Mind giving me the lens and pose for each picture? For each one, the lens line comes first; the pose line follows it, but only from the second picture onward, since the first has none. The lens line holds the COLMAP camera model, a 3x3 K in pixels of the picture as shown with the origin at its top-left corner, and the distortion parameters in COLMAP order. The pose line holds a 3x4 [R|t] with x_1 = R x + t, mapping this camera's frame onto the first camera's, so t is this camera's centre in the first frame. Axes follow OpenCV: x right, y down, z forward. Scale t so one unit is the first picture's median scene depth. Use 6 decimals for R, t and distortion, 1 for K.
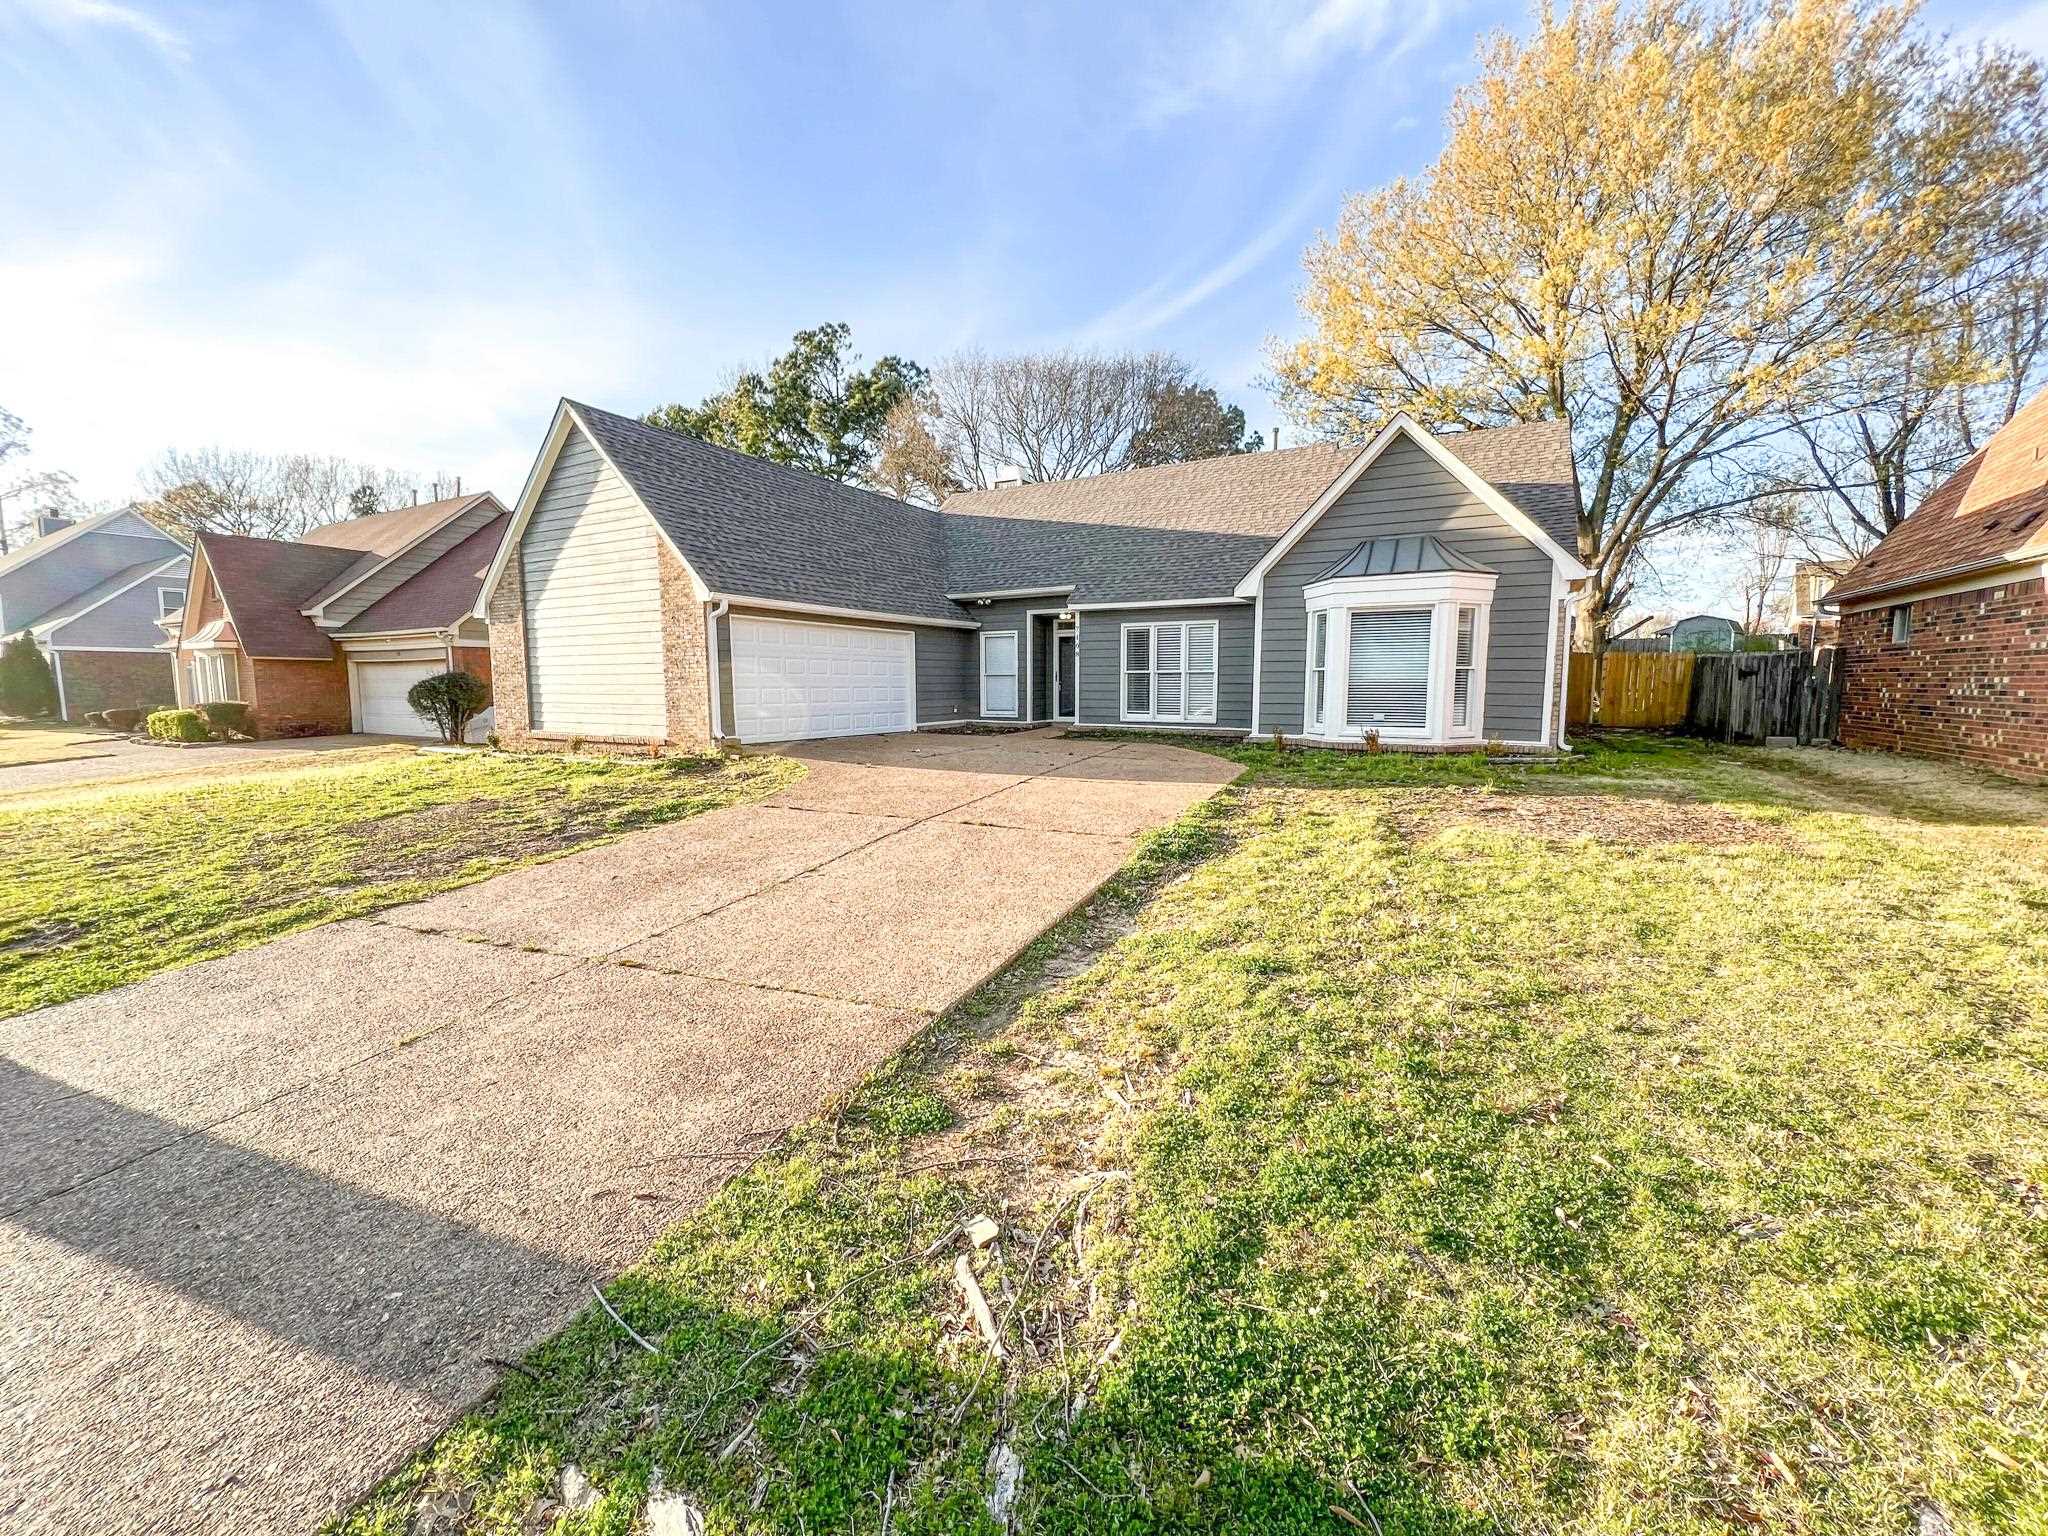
lens RADIAL K [[820.0, 0, 1024.0], [0, 820.0, 768.0], [0, 0, 1]] dist [0.000802, -0.000073]
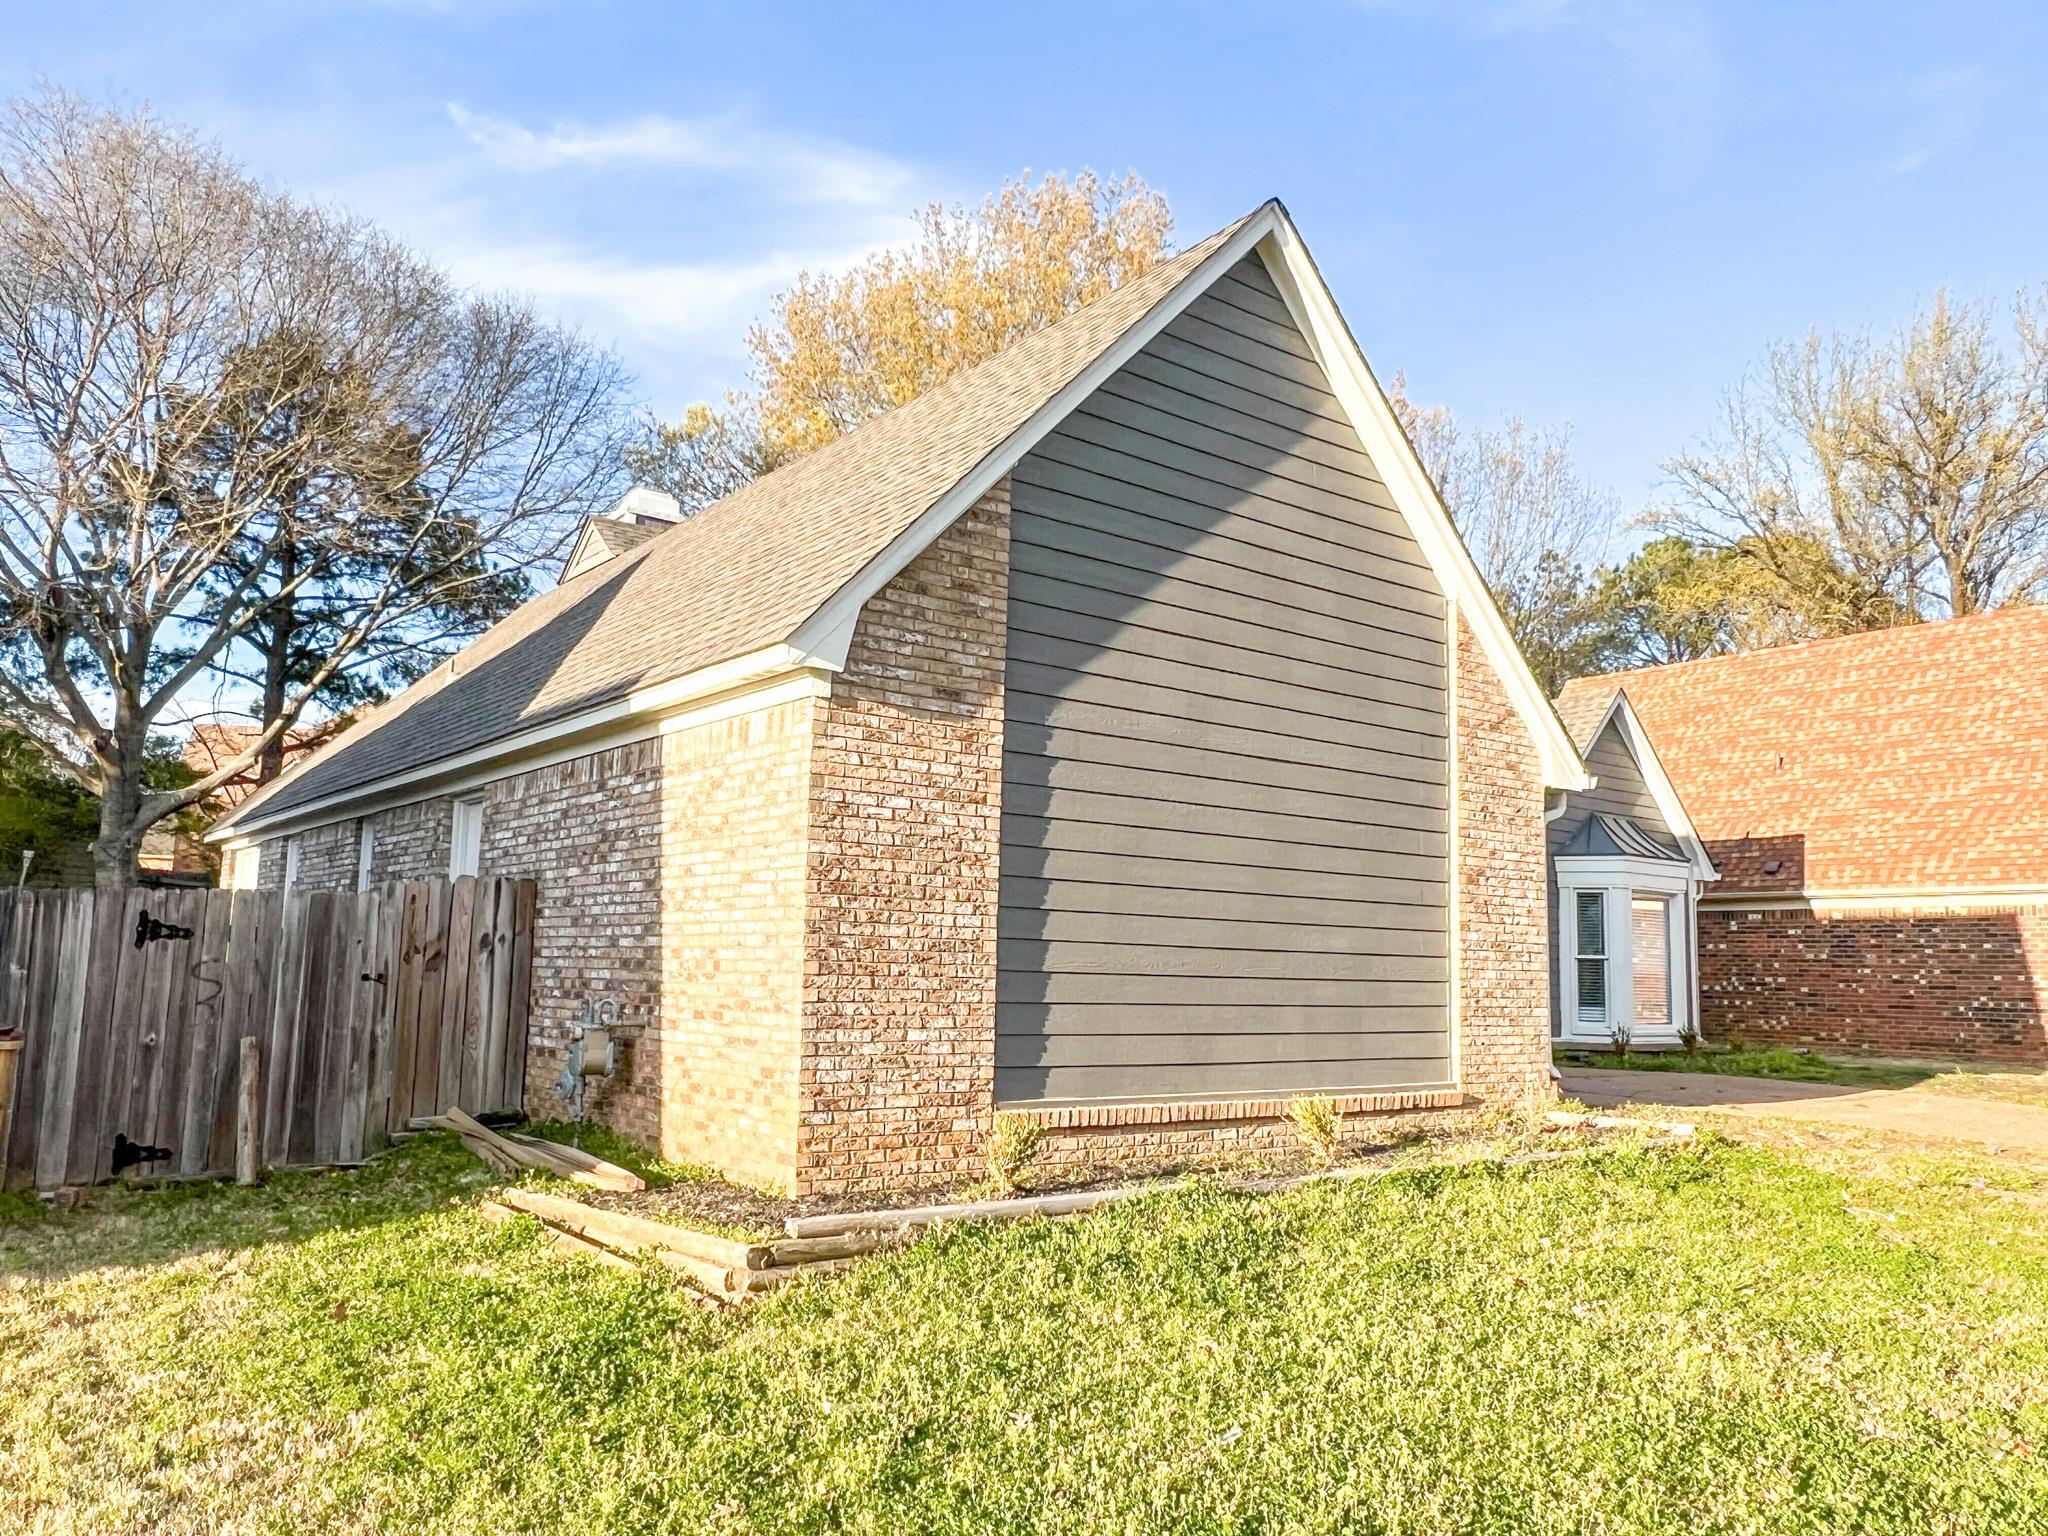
lens RADIAL K [[1498.8, 0, 1024.0], [0, 1498.8, 768.0], [0, 0, 1]] dist [0.001904, 0.000005]
pose [[0.384006, 0.136514, 0.913183, -1.294098], [0.071729, 0.981610, -0.176907, -0.080565], [-0.920540, 0.133435, 0.367152, 0.945845]]
